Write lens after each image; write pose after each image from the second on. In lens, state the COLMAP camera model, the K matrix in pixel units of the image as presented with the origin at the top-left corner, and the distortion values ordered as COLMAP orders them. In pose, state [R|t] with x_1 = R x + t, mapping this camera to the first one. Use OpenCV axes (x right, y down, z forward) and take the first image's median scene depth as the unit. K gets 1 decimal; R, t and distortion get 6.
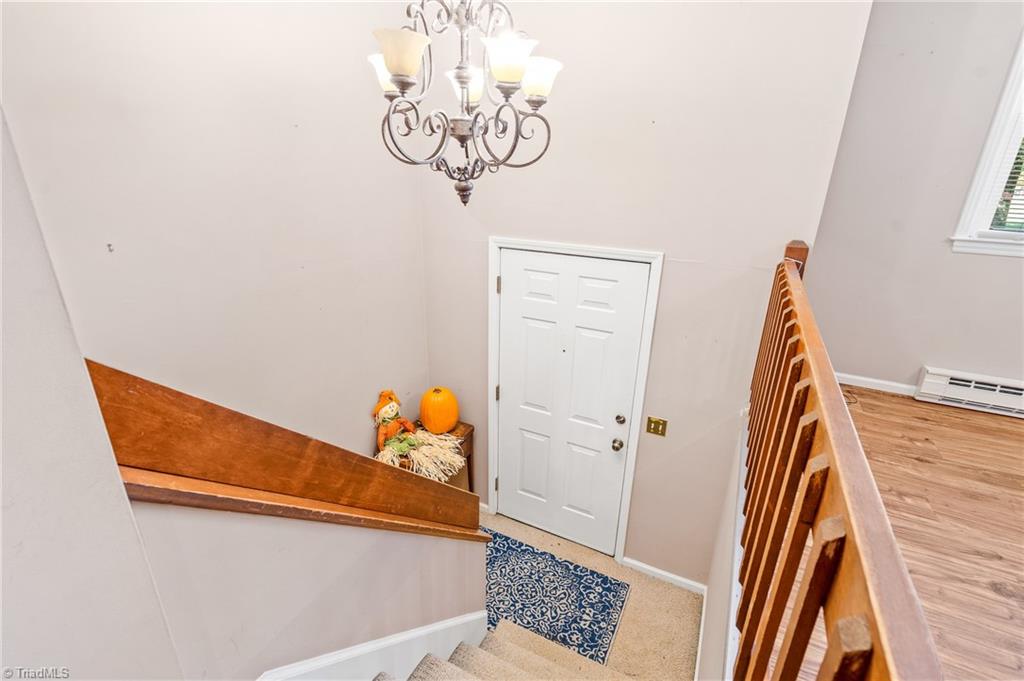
lens RADIAL K [[494.3, 0, 512.0], [0, 494.3, 340.5], [0, 0, 1]] dist [-0.001518, -0.000353]
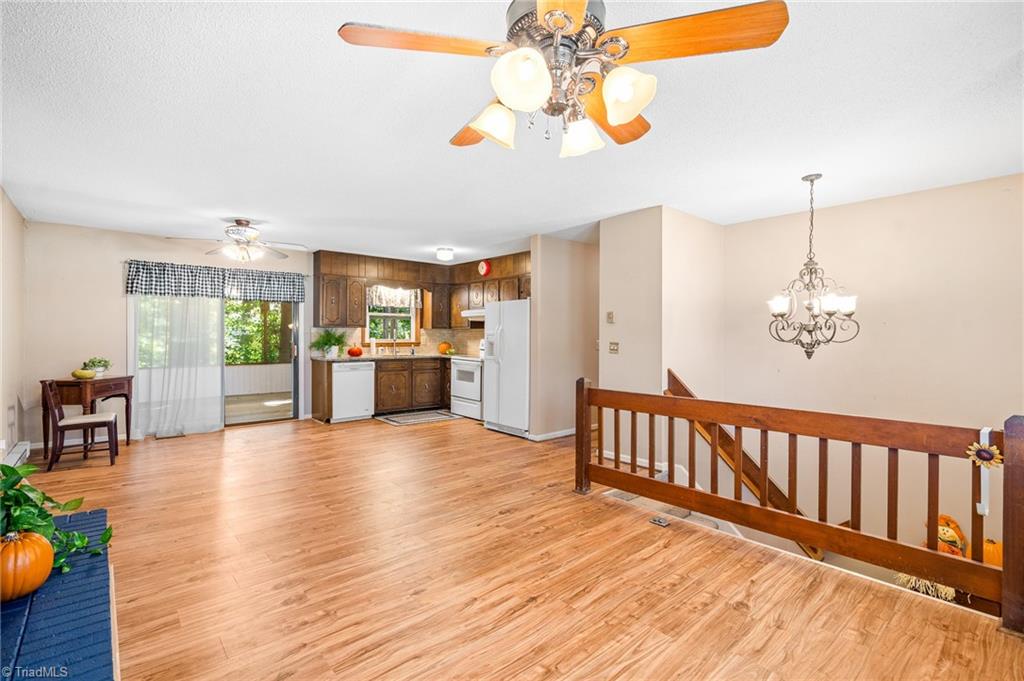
lens RADIAL K [[464.5, 0, 516.2], [0, 464.5, 337.0], [0, 0, 1]] dist [0.001484, -0.000210]
pose [[-0.360808, -0.002678, -0.932636, 2.422871], [-0.350467, 0.927094, 0.132923, -0.188420], [0.864286, 0.374818, -0.335441, 0.541887]]
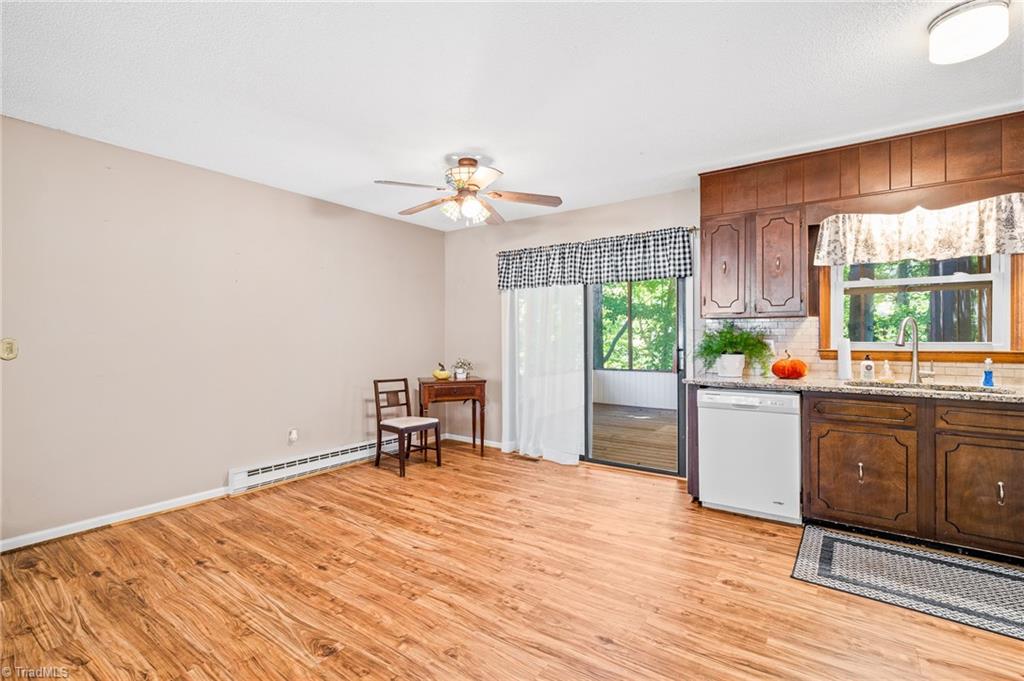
lens RADIAL K [[464.5, 0, 516.2], [0, 464.5, 337.0], [0, 0, 1]] dist [0.001484, -0.000210]
pose [[-0.990149, -0.002059, 0.140001, 2.253751], [0.050419, 0.927574, 0.370222, -0.169484], [-0.130624, 0.373634, -0.918333, 0.494204]]
